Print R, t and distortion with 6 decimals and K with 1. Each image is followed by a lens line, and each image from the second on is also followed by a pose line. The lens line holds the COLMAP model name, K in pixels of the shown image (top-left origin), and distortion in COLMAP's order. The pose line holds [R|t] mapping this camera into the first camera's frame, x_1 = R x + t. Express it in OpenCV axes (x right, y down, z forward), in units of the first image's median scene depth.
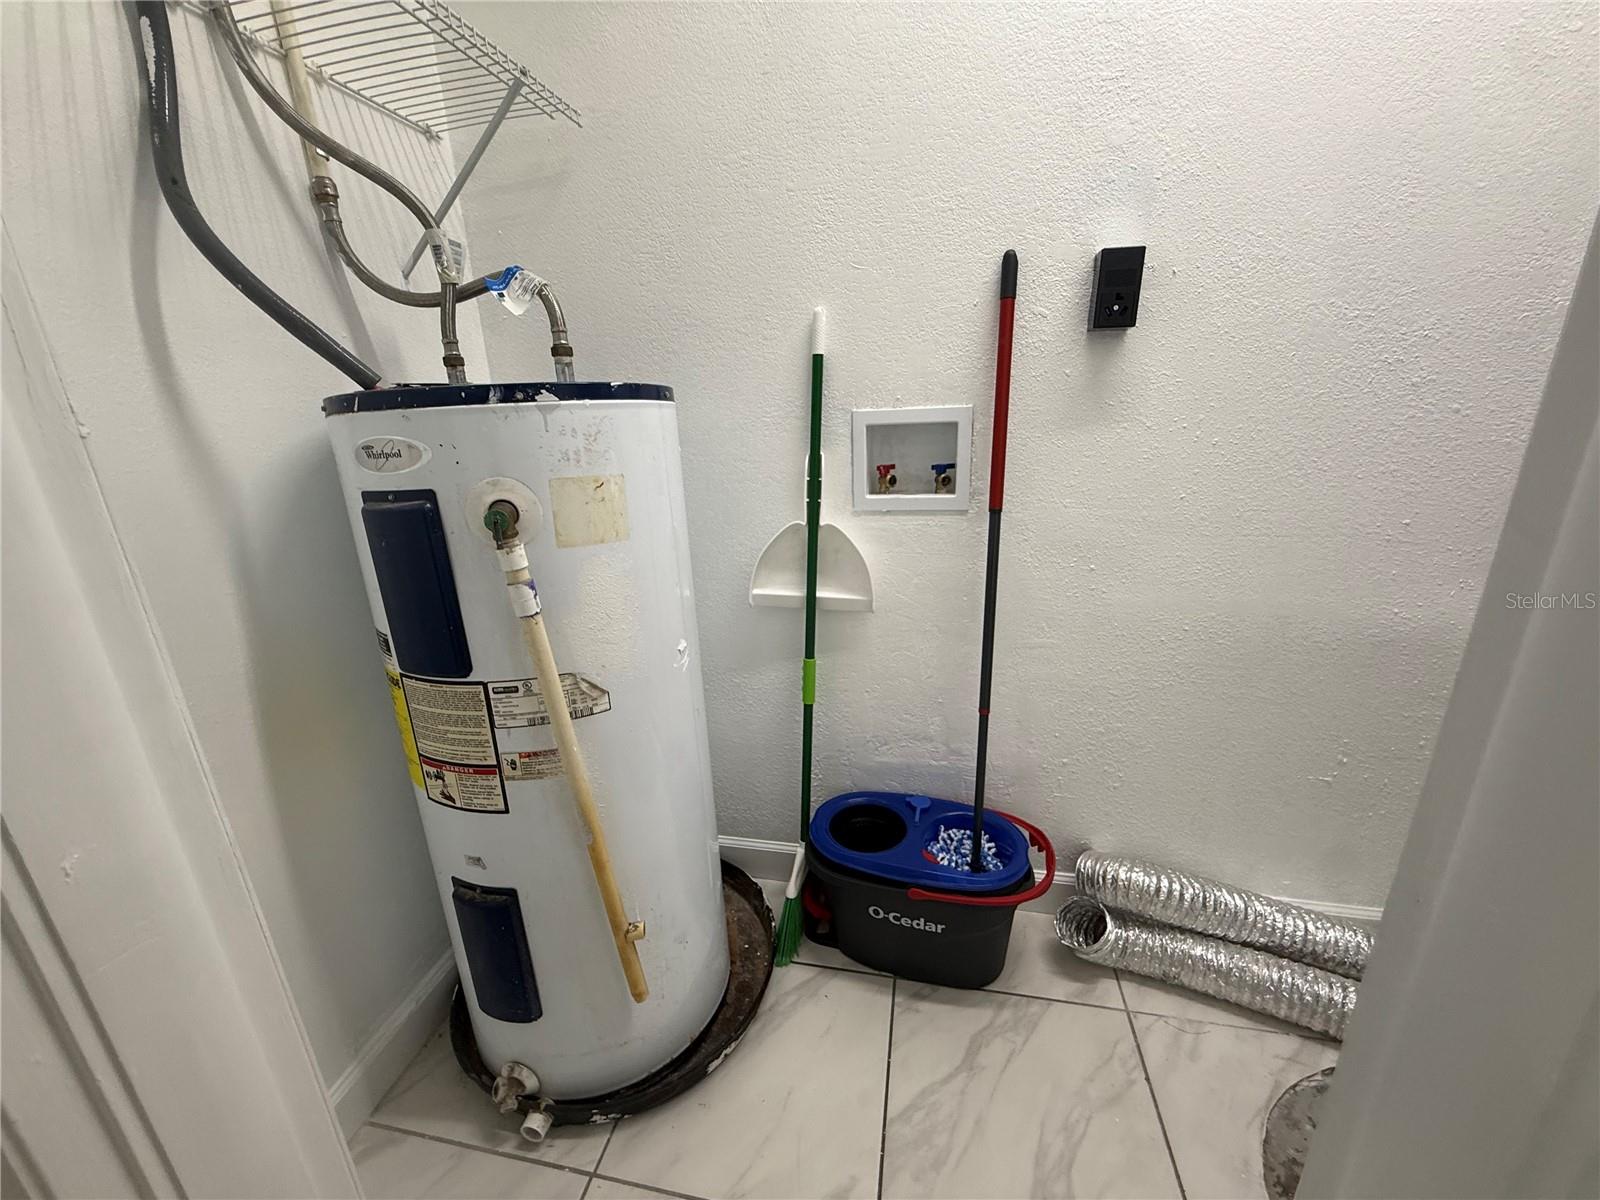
lens RADIAL K [[640.1, 0, 798.9], [0, 640.1, 602.0], [0, 0, 1]] dist [-0.001085, 0.000501]
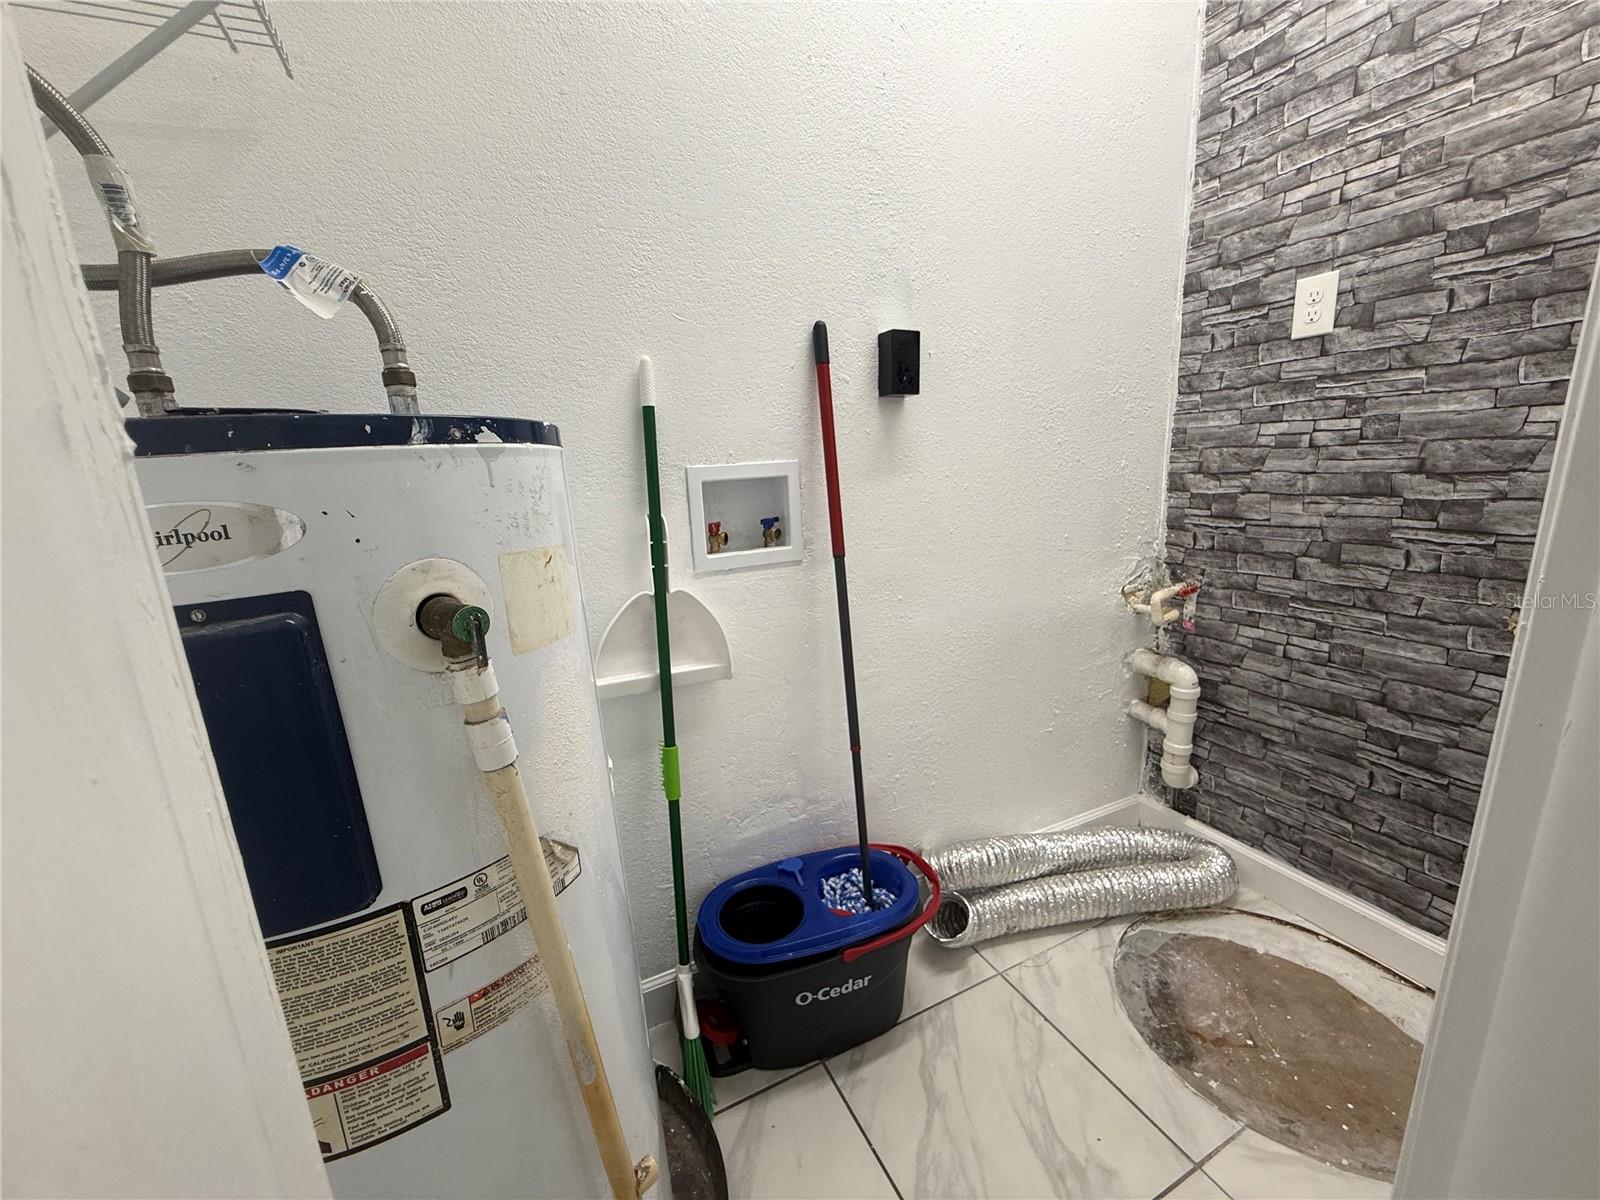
lens RADIAL K [[640.1, 0, 798.3], [0, 640.1, 601.5], [0, 0, 1]] dist [-0.001085, 0.000501]
pose [[0.792402, -0.135445, 0.594772, -0.410368], [0.199308, 0.979011, -0.042589, -0.039985], [-0.576520, 0.152290, 0.802766, 0.212387]]
